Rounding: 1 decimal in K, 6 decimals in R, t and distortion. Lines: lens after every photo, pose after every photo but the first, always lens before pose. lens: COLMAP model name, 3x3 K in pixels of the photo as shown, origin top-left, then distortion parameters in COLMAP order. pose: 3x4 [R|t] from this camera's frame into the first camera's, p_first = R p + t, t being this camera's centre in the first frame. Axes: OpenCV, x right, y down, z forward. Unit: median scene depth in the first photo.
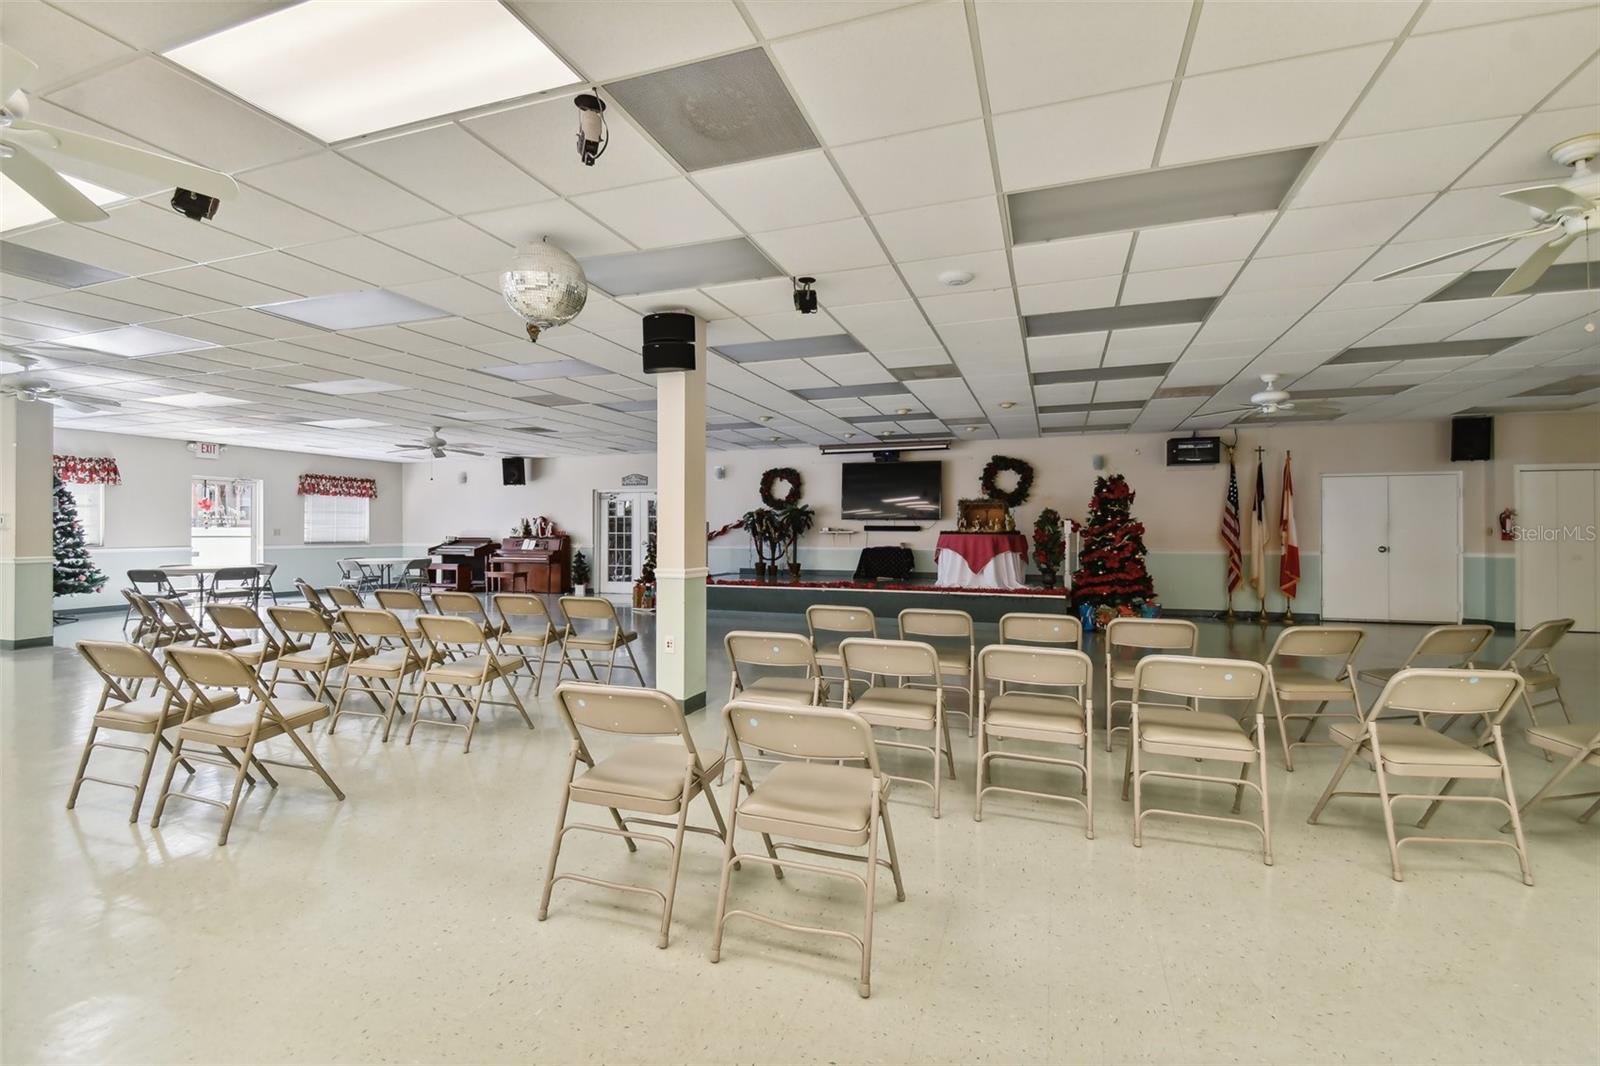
lens RADIAL K [[701.6, 0, 808.0], [0, 701.6, 530.7], [0, 0, 1]] dist [0.014254, -0.001625]
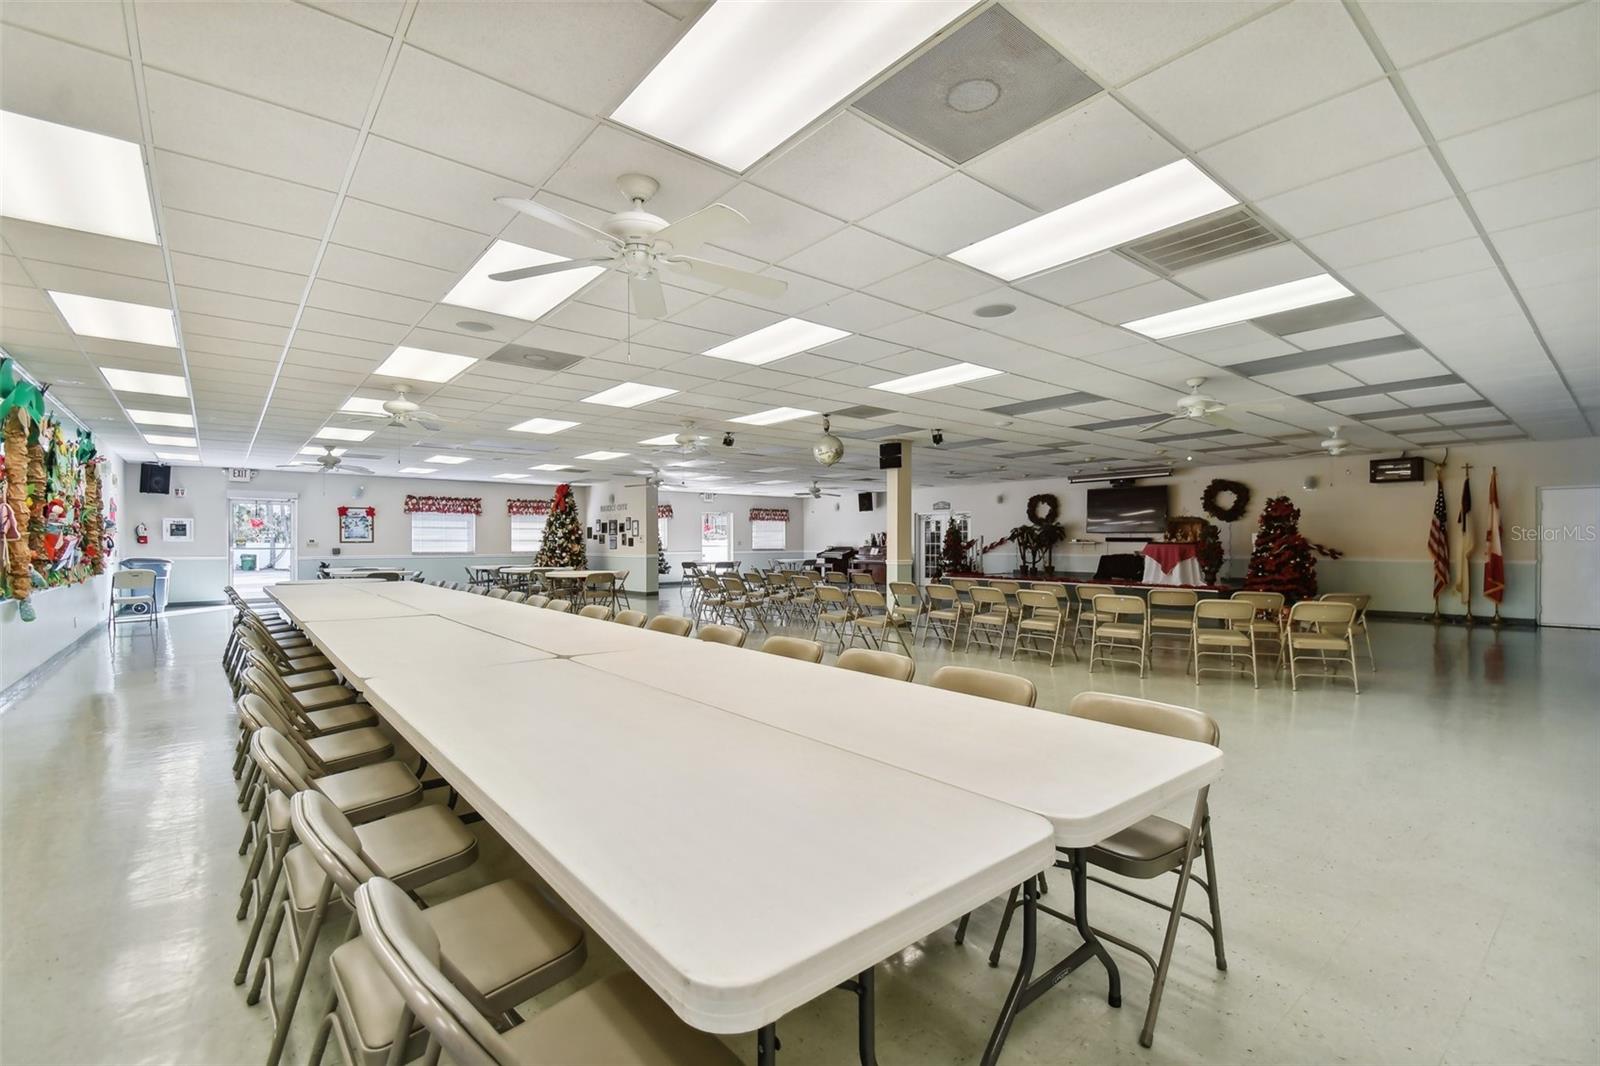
lens RADIAL K [[701.6, 0, 801.2], [0, 701.6, 538.1], [0, 0, 1]] dist [0.014254, -0.001625]
pose [[0.853076, -0.005183, -0.521761, 0.282482], [0.003439, 0.999985, -0.004312, -0.002492], [0.521775, 0.001884, 0.853081, -0.398963]]
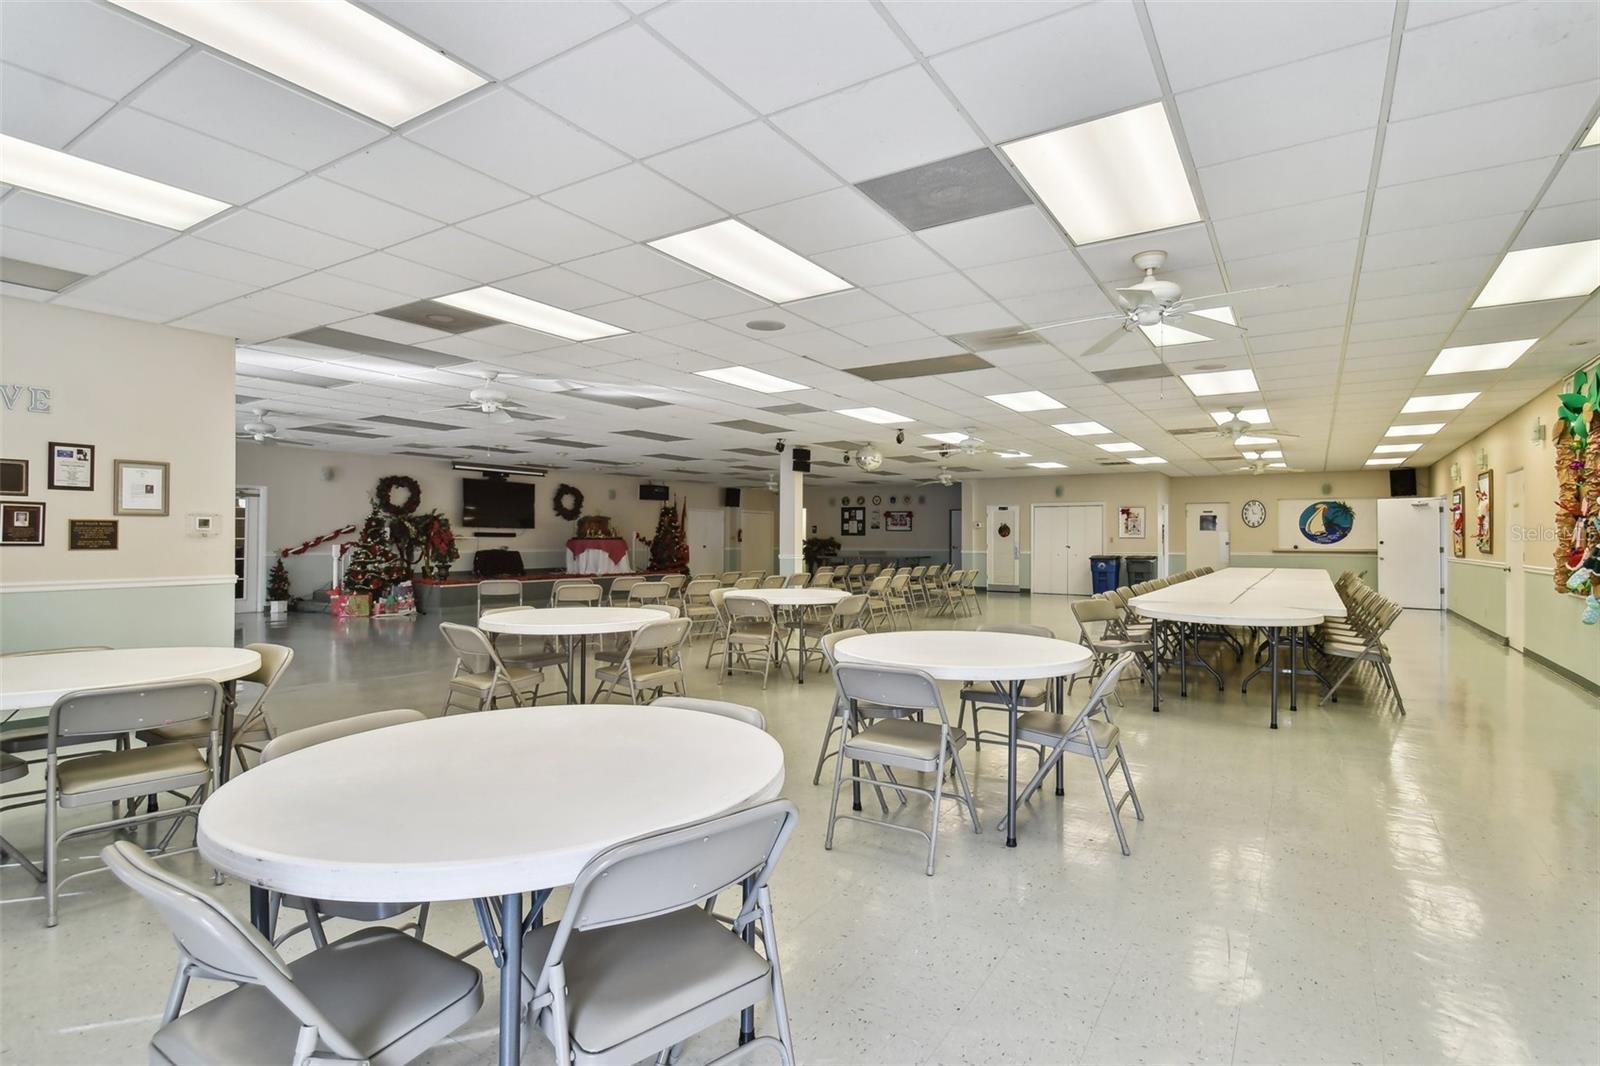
lens RADIAL K [[742.0, 0, 805.0], [0, 742.0, 533.8], [0, 0, 1]] dist [0.000045, -0.000017]
pose [[0.269399, 0.006855, 0.963004, -0.998229], [-0.008316, 0.999954, -0.004791, -0.003233], [-0.962993, -0.006717, 0.269444, 0.126824]]
